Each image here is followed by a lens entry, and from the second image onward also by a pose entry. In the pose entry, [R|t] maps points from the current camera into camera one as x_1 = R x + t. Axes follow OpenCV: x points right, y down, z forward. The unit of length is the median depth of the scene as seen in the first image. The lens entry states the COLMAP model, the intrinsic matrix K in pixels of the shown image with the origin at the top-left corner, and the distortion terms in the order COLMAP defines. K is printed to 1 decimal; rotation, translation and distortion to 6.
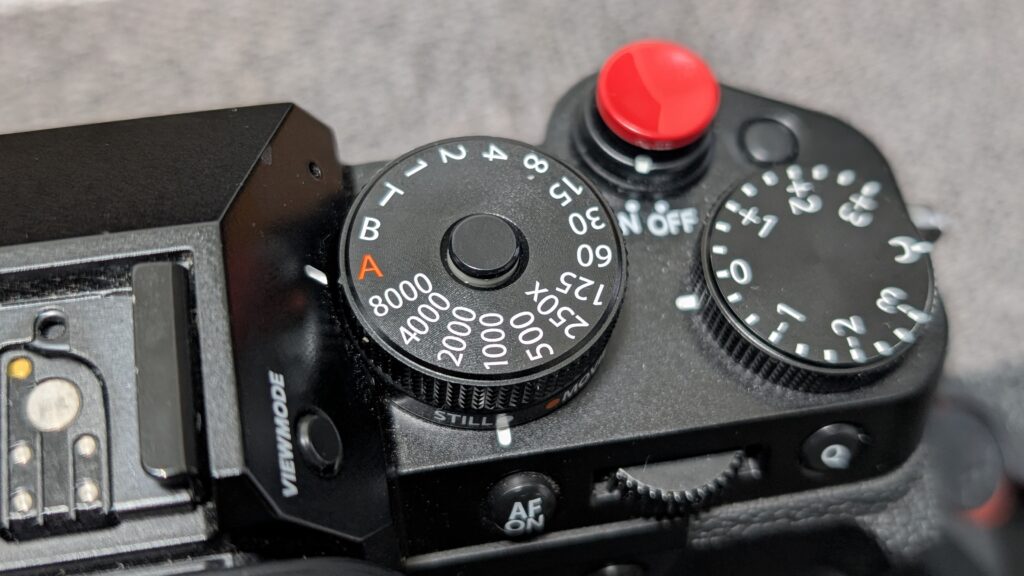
lens RADIAL K [[1054.8, 0, 512.0], [0, 1054.8, 288.0], [0, 0, 1]] dist [0.140048, -0.501966]
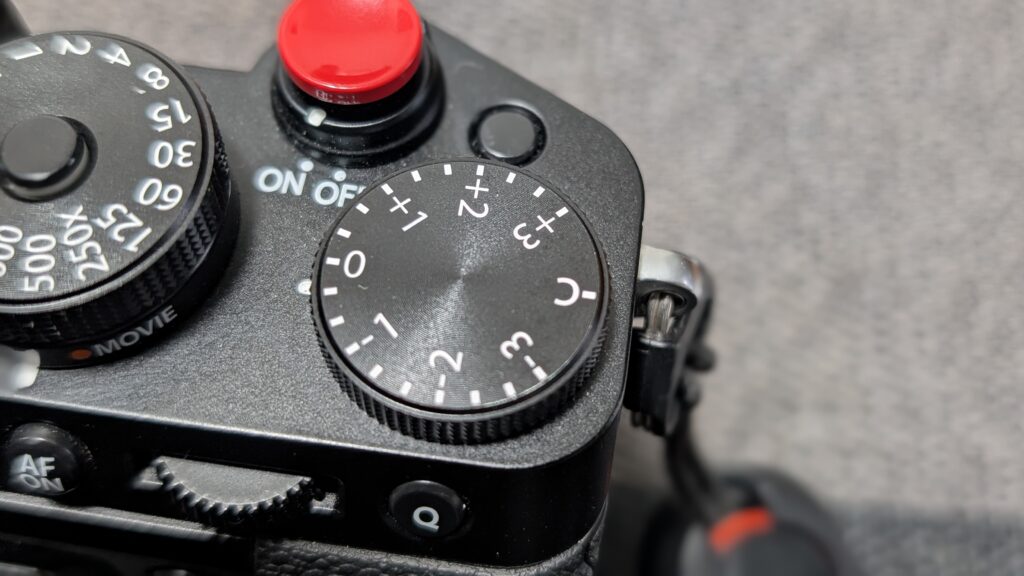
lens RADIAL K [[1054.8, 0, 512.0], [0, 1054.8, 288.0], [0, 0, 1]] dist [0.140048, -0.501966]
pose [[0.943672, 0.255479, -0.210268, 0.512411], [-0.256879, 0.966213, 0.021102, -0.046419], [0.208555, 0.034100, 0.977416, 0.232363]]
